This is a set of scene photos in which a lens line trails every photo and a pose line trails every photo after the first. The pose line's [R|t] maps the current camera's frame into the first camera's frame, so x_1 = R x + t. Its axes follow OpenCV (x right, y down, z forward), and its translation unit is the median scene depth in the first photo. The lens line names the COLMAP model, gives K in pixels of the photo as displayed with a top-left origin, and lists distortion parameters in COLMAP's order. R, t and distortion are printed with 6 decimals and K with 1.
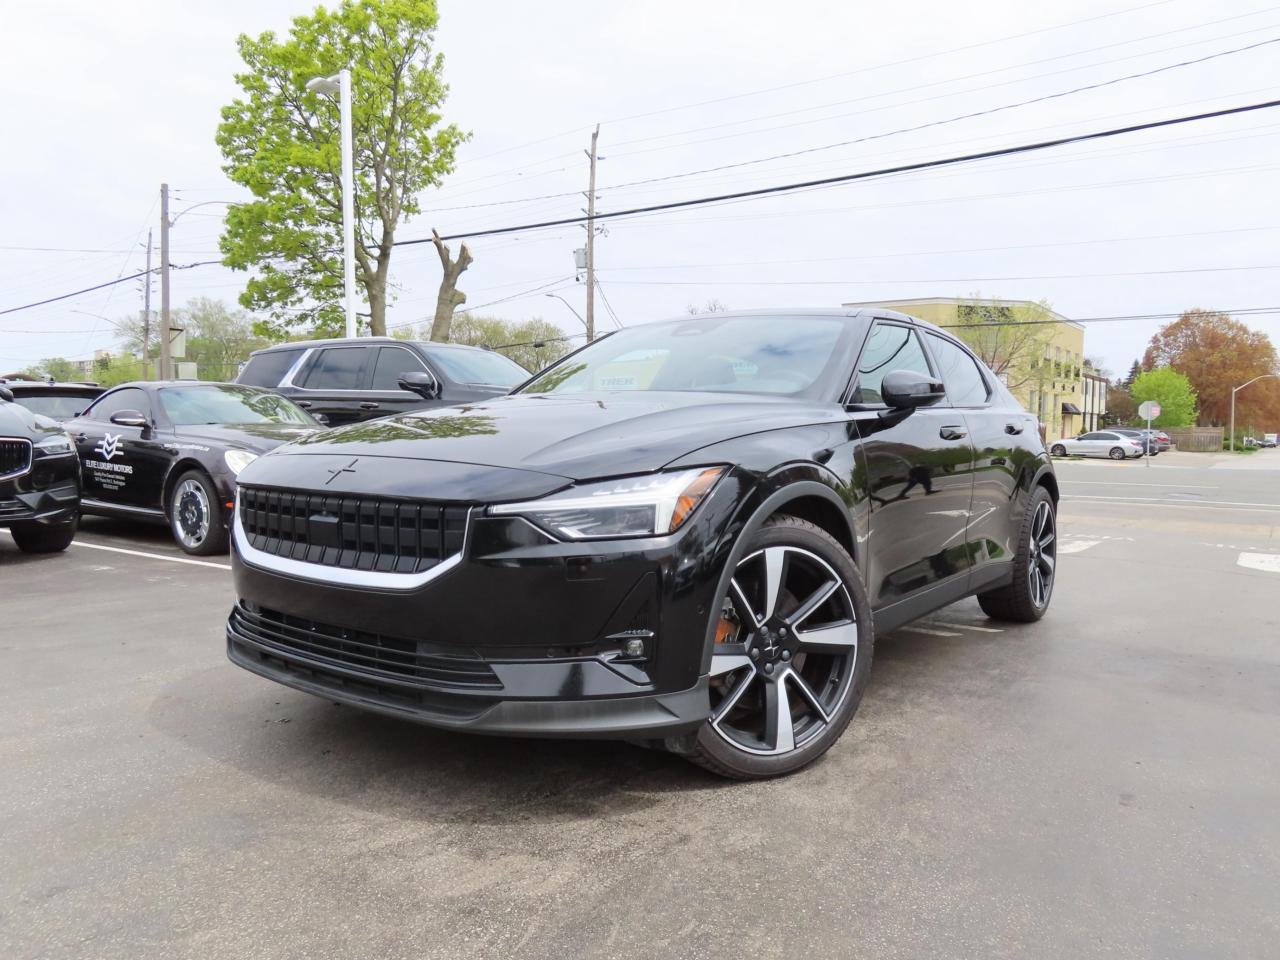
lens RADIAL K [[922.9, 0, 643.6], [0, 922.9, 470.5], [0, 0, 1]] dist [-0.013851, 0.011712]
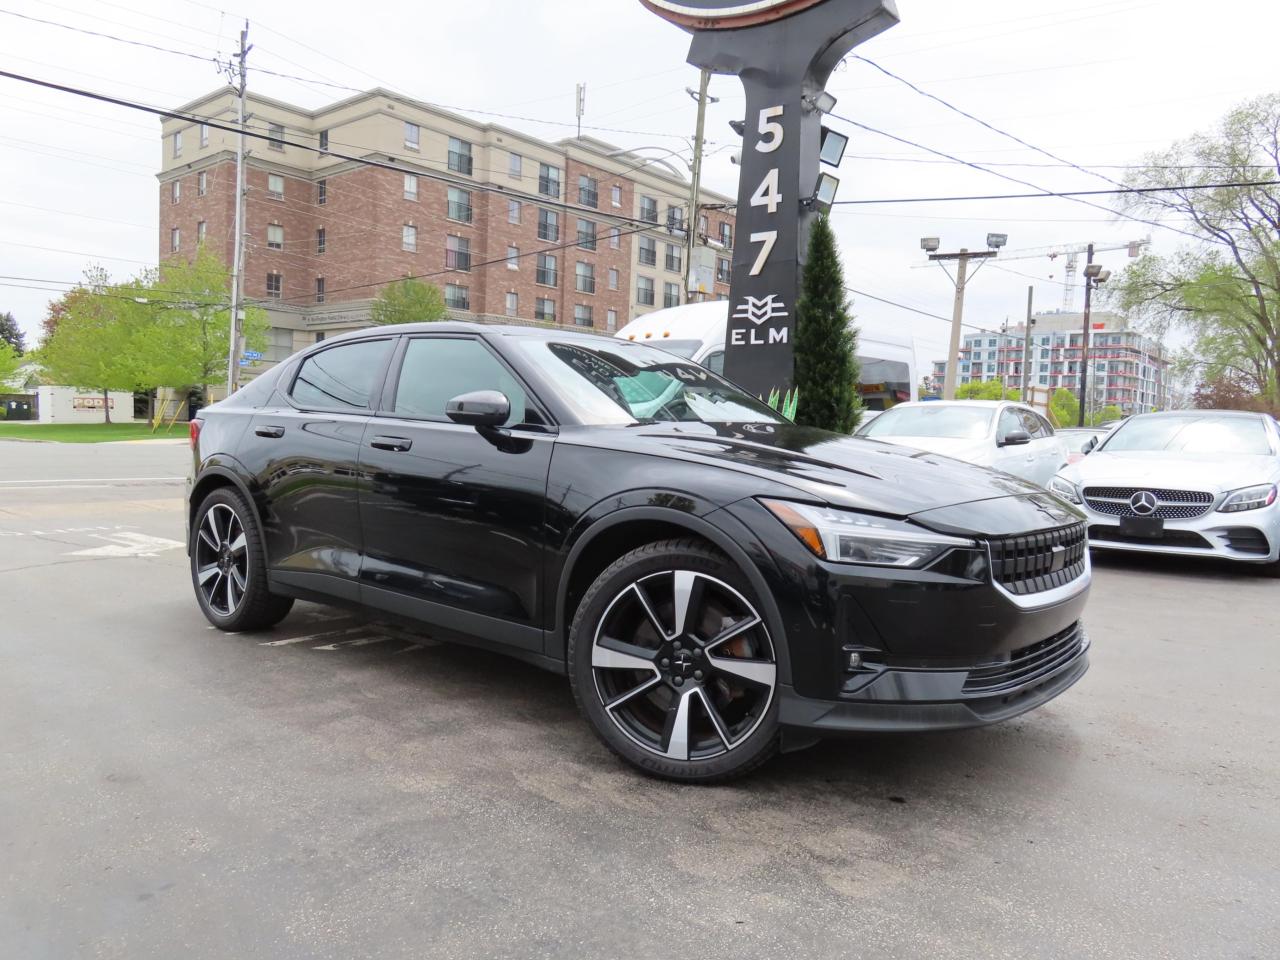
lens RADIAL K [[922.9, 0, 640.2], [0, 922.9, 484.3], [0, 0, 1]] dist [-0.013851, 0.011712]
pose [[0.082087, -0.074502, 0.993837, -1.330853], [0.016107, 0.997171, 0.073421, -0.109054], [-0.996495, 0.009981, 0.083055, 1.211222]]
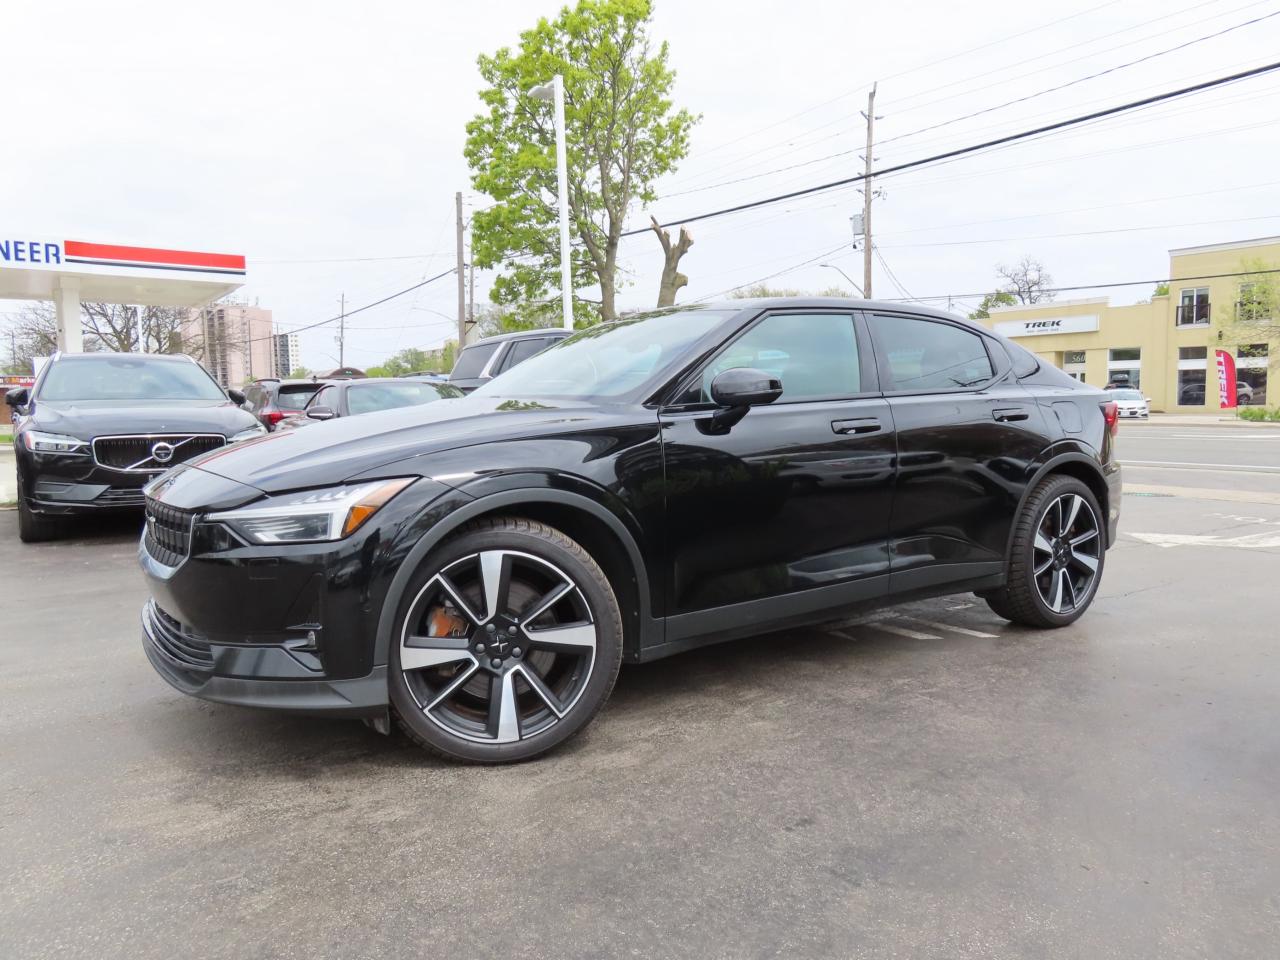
lens RADIAL K [[922.9, 0, 646.1], [0, 922.9, 471.5], [0, 0, 1]] dist [-0.013851, 0.011712]
pose [[0.944930, -0.001041, -0.327272, 0.568801], [0.011554, 0.999478, 0.030178, -0.033347], [0.327070, -0.032298, 0.944448, 0.046231]]
